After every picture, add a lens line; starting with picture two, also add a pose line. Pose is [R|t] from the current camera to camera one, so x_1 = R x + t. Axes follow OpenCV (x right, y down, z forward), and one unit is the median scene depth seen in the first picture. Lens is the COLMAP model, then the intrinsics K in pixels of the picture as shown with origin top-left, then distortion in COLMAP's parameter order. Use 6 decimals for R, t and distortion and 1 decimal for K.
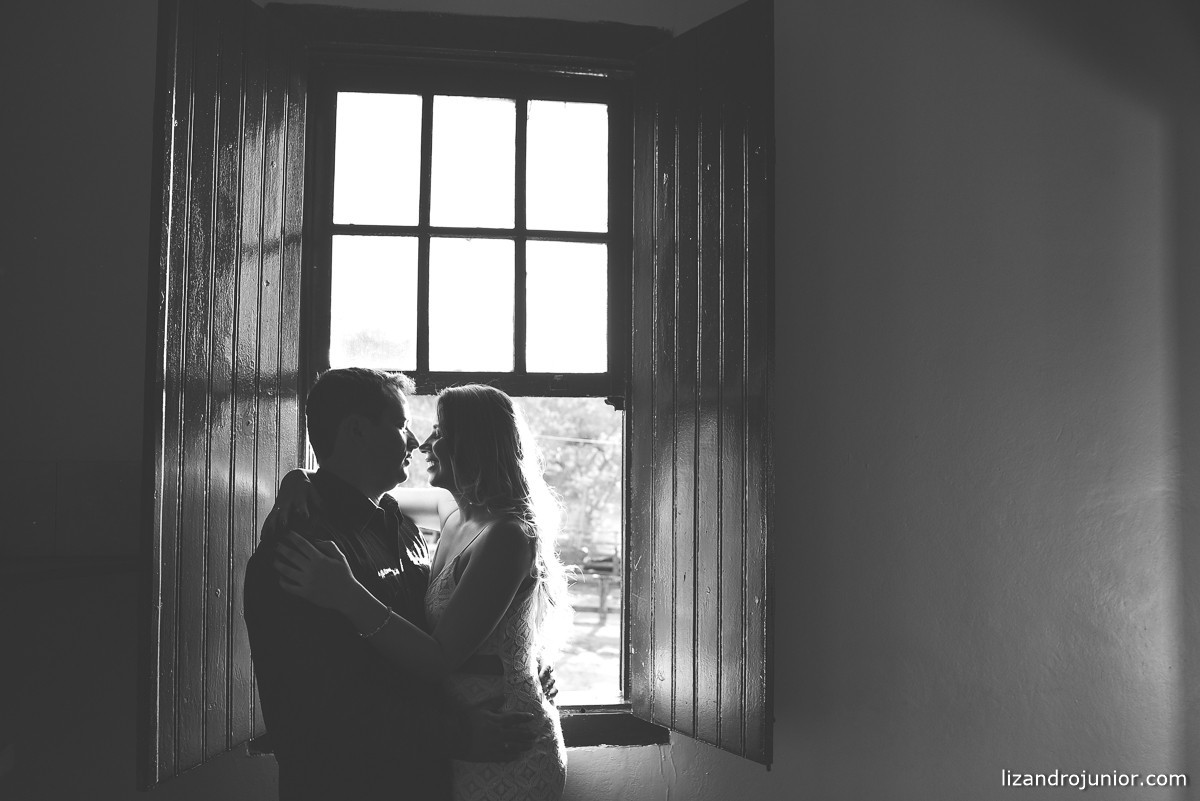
lens RADIAL K [[851.0, 0, 600.0], [0, 851.0, 400.5], [0, 0, 1]] dist [0.081135, 0.001334]
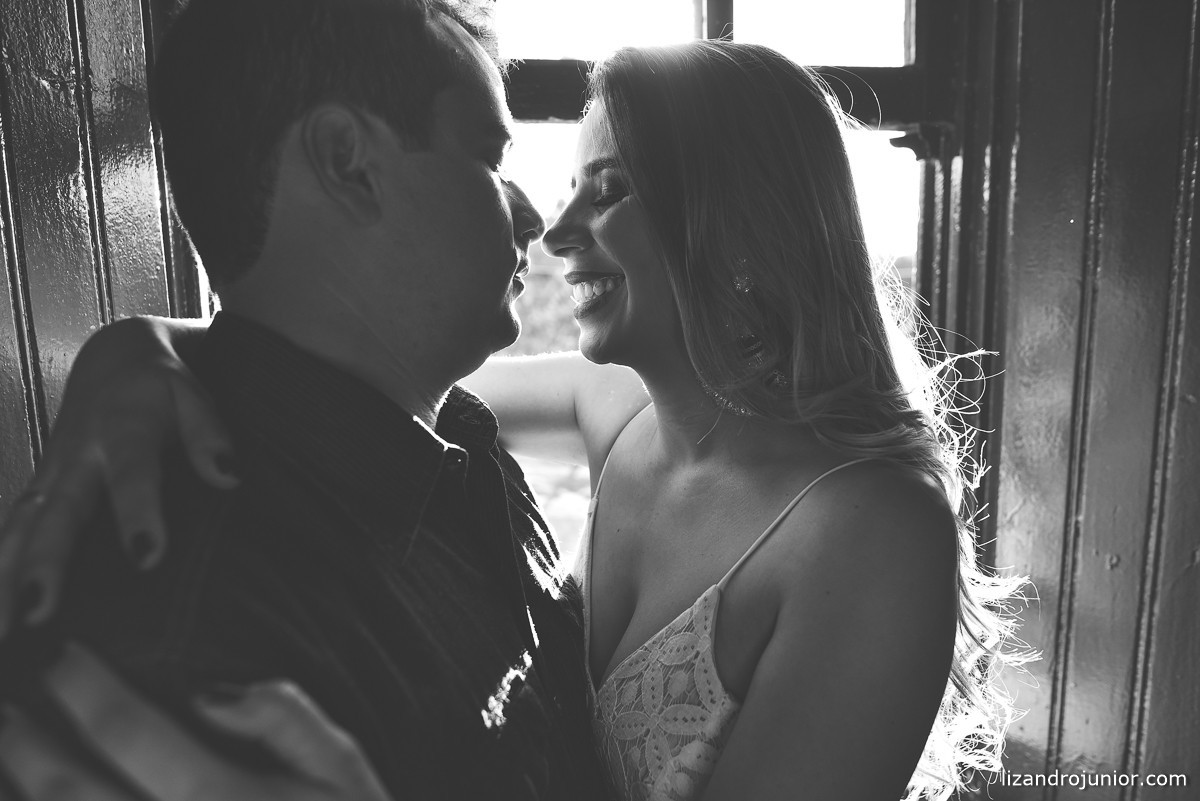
lens RADIAL K [[851.0, 0, 600.0], [0, 851.0, 400.5], [0, 0, 1]] dist [0.081135, 0.001334]
pose [[0.998390, -0.032957, 0.046164, -0.209708], [0.023589, 0.981408, 0.190480, 0.054699], [-0.051584, -0.189084, 0.980605, 0.687057]]
